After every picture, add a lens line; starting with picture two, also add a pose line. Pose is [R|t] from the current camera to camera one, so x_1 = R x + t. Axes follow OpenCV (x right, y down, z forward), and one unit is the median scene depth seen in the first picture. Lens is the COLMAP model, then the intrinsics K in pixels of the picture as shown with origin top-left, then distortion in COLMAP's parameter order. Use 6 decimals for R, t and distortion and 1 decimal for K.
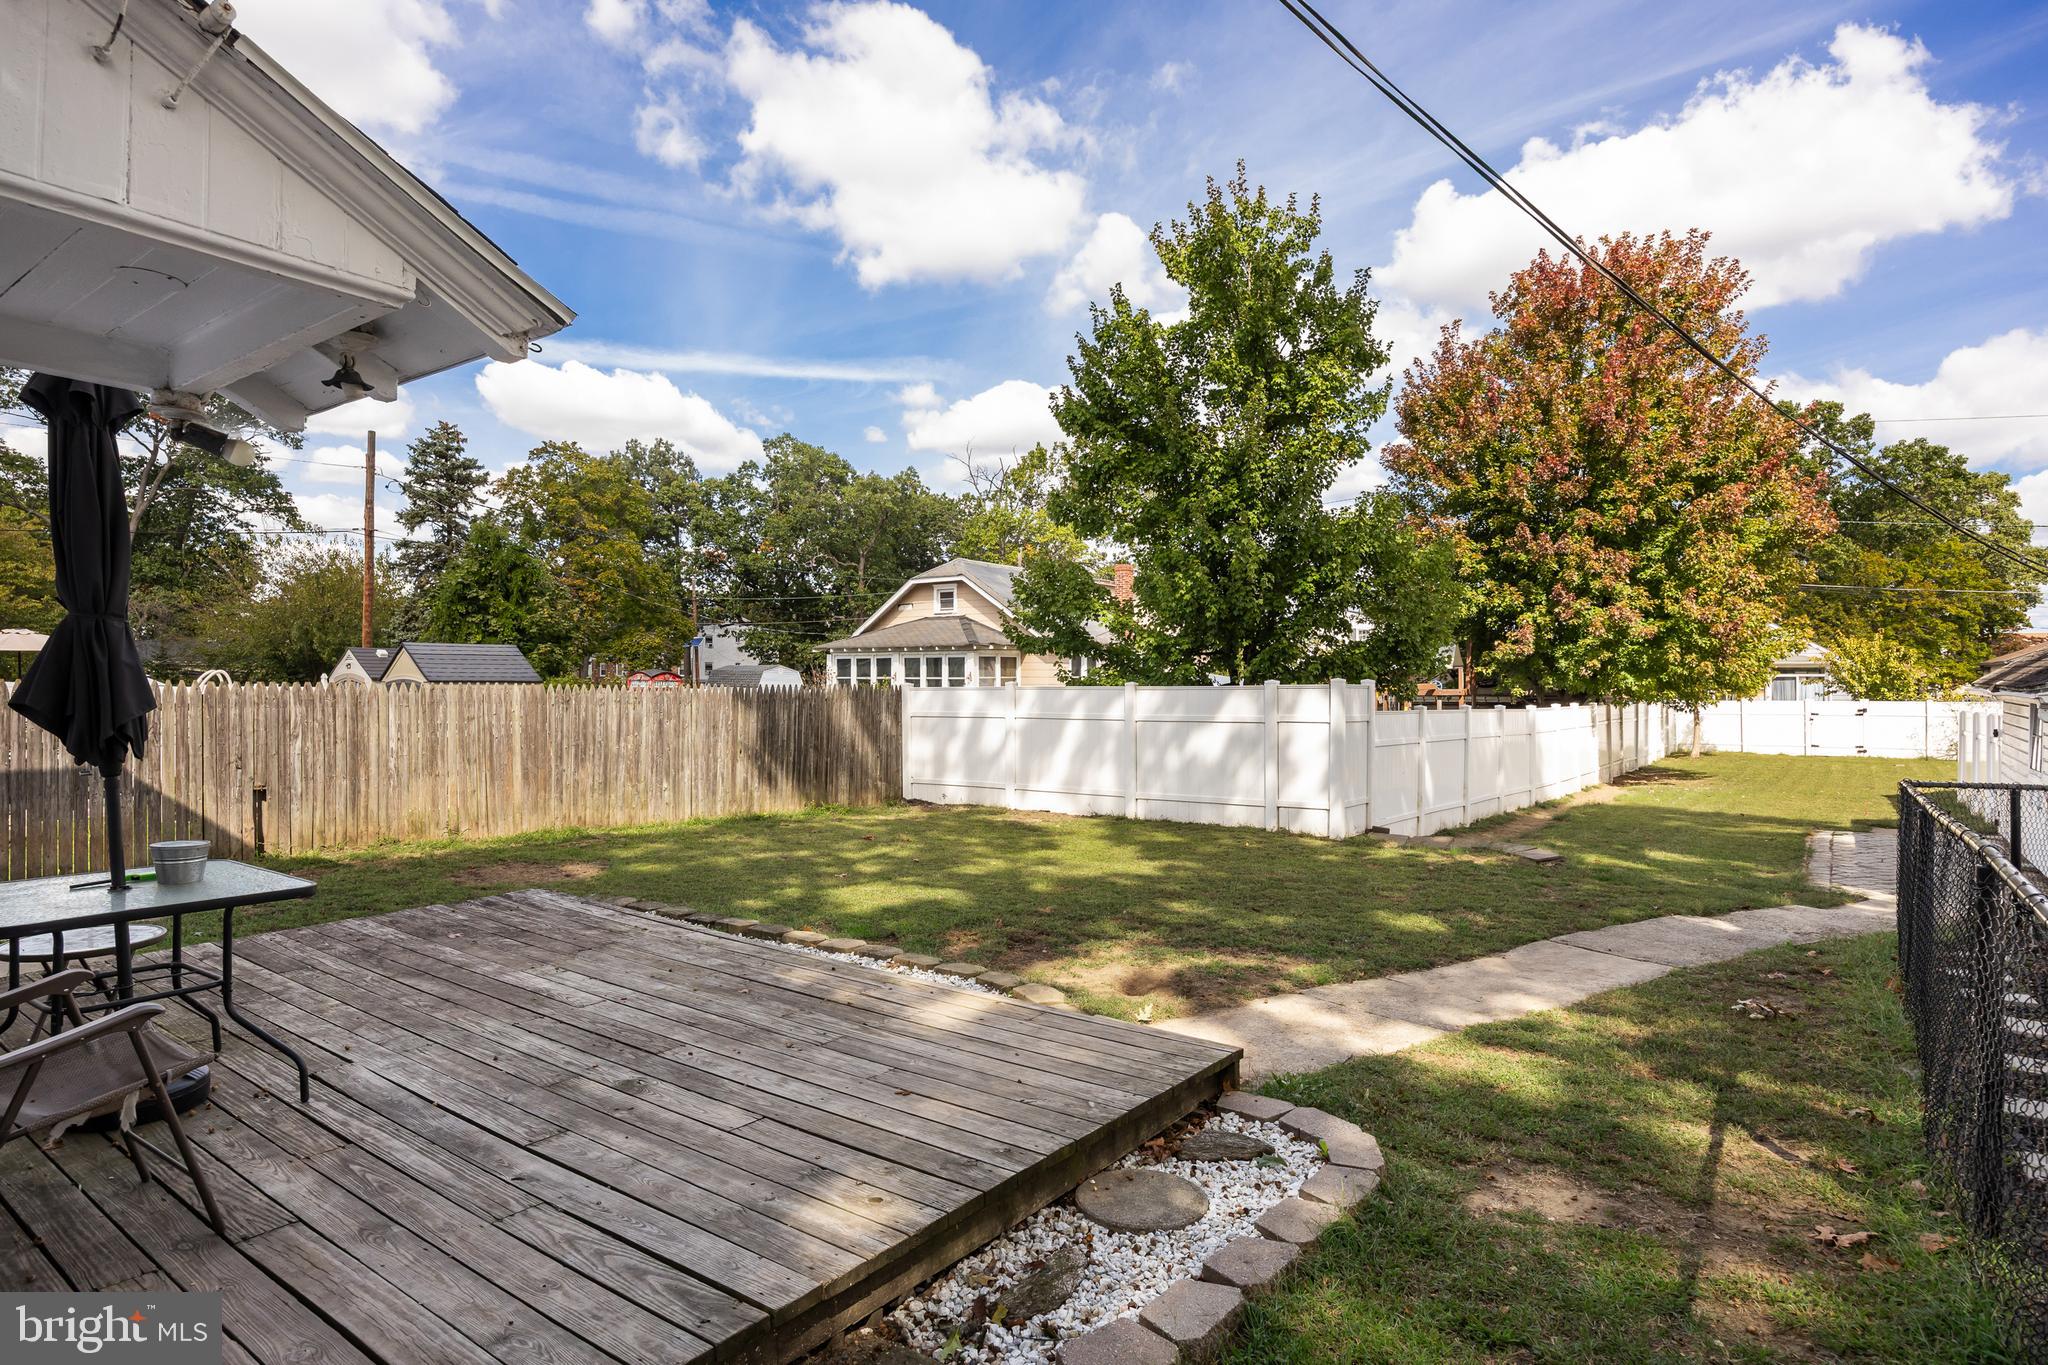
lens RADIAL K [[1080.2, 0, 1024.8], [0, 1080.2, 685.3], [0, 0, 1]] dist [-0.003561, -0.000446]
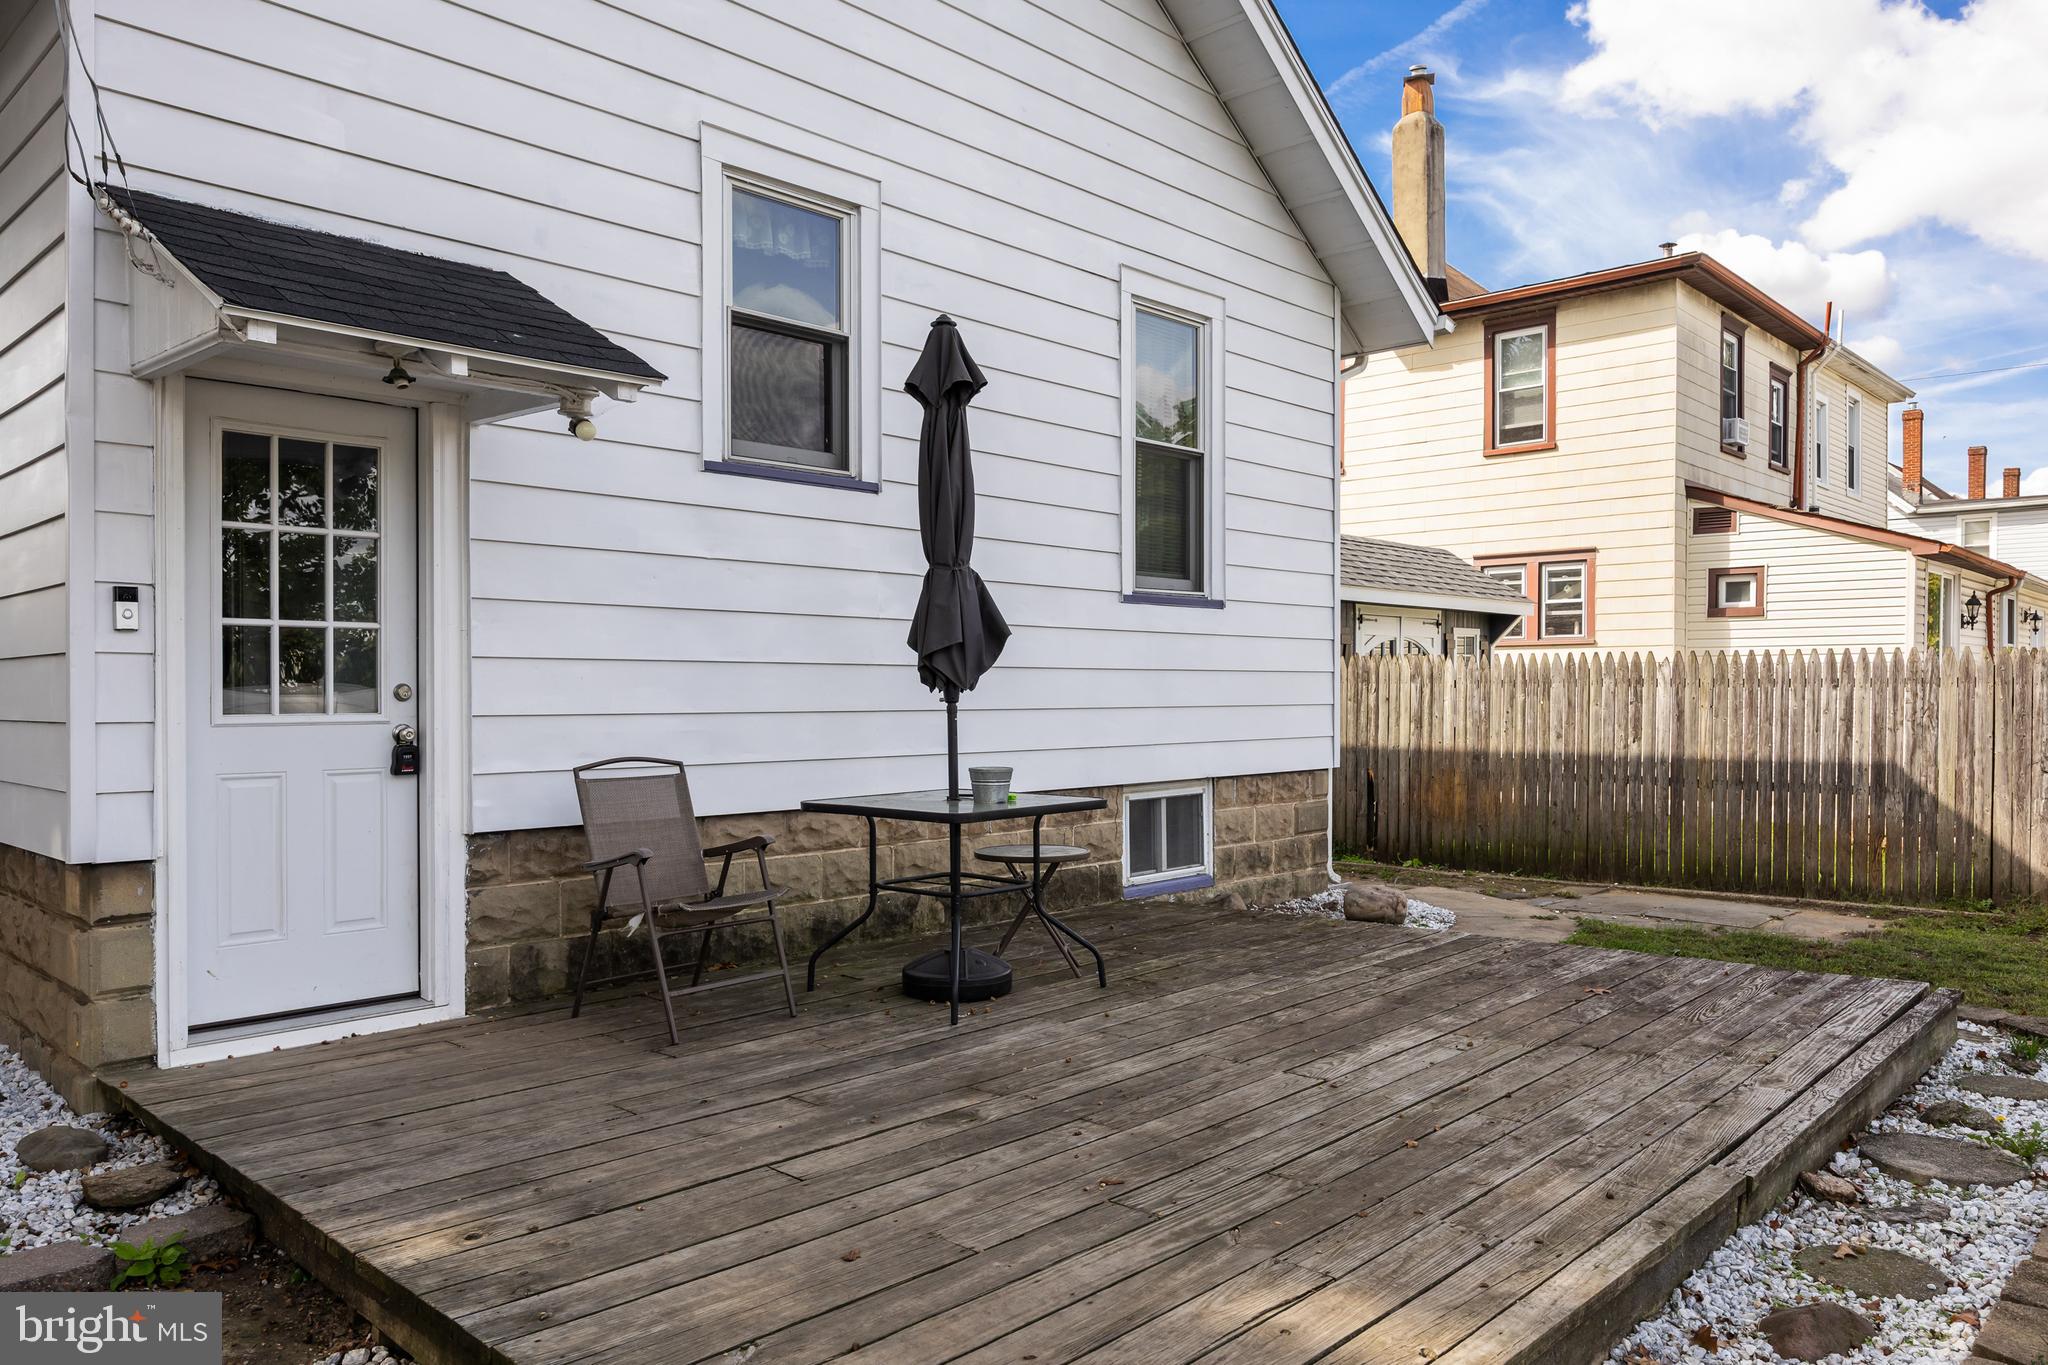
lens RADIAL K [[1448.1, 0, 1021.1], [0, 1448.1, 690.8], [0, 0, 1]] dist [0.008192, 0.002812]
pose [[-0.125406, -0.007985, -0.992073, 0.532882], [0.000893, 0.999966, -0.008162, 0.066193], [0.992105, -0.001909, -0.125394, 0.973963]]
